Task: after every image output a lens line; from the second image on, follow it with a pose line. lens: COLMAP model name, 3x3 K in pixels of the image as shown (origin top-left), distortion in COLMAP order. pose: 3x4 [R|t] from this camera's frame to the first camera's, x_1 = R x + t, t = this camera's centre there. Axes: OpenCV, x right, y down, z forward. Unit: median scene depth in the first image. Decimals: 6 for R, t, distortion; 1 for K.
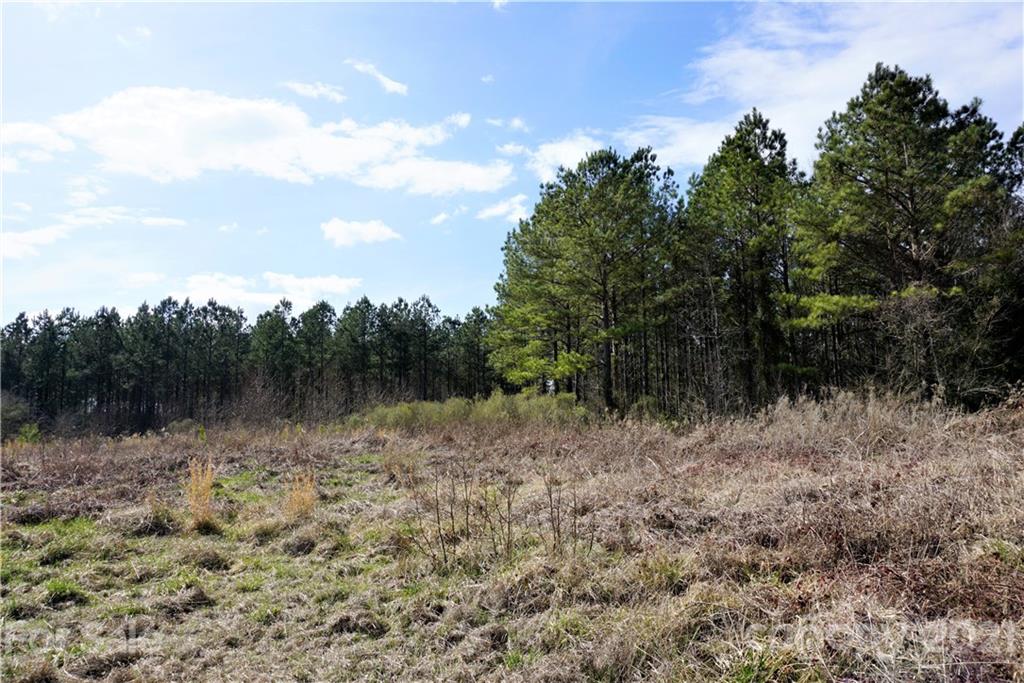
lens RADIAL K [[721.9, 0, 514.1], [0, 721.9, 343.1], [0, 0, 1]] dist [-0.044788, 0.024569]
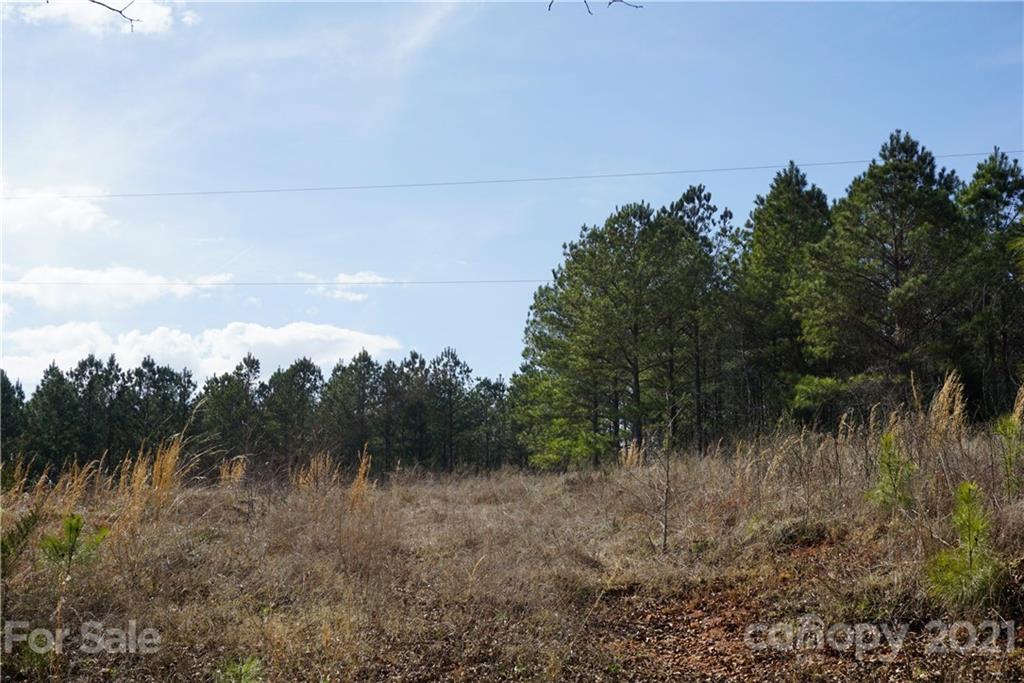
lens RADIAL K [[1418.1, 0, 504.2], [0, 1418.1, 338.7], [0, 0, 1]] dist [-0.019961, 0.000000]
pose [[0.995083, -0.013508, -0.098120, 0.135573], [0.008579, 0.998688, -0.050481, -0.014832], [0.098673, 0.049391, 0.993893, -0.754448]]
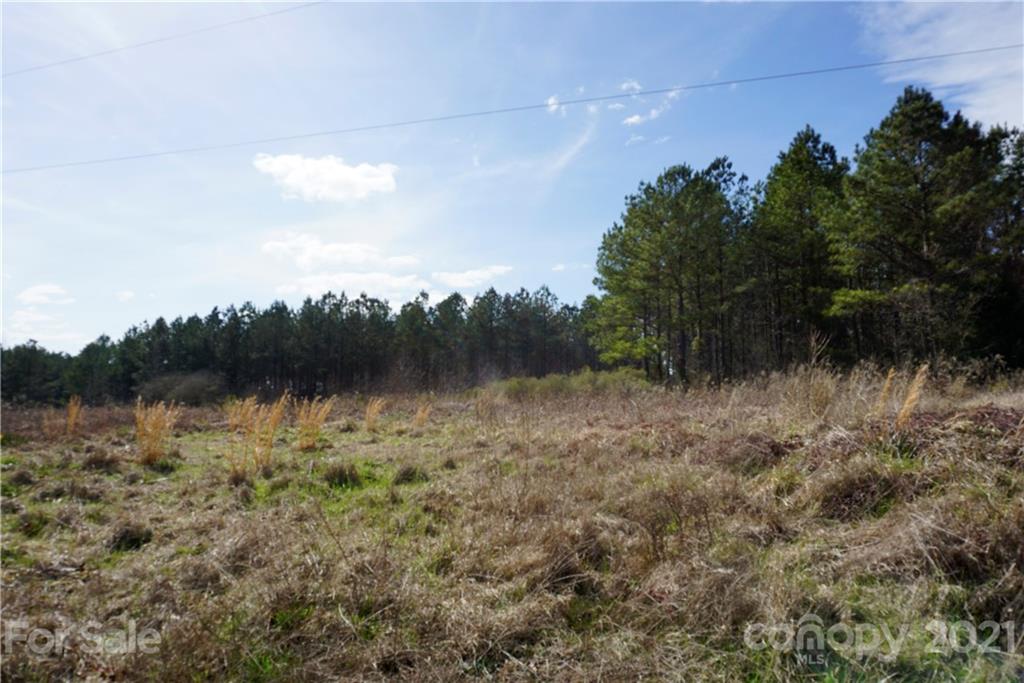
lens RADIAL K [[702.5, 0, 521.3], [0, 702.5, 336.0], [0, 0, 1]] dist [-0.039774, 0.010434]
pose [[0.984669, -0.008448, -0.174227, 0.067906], [0.011090, 0.999838, 0.014193, -0.007056], [0.174079, -0.015907, 0.984603, -0.180760]]
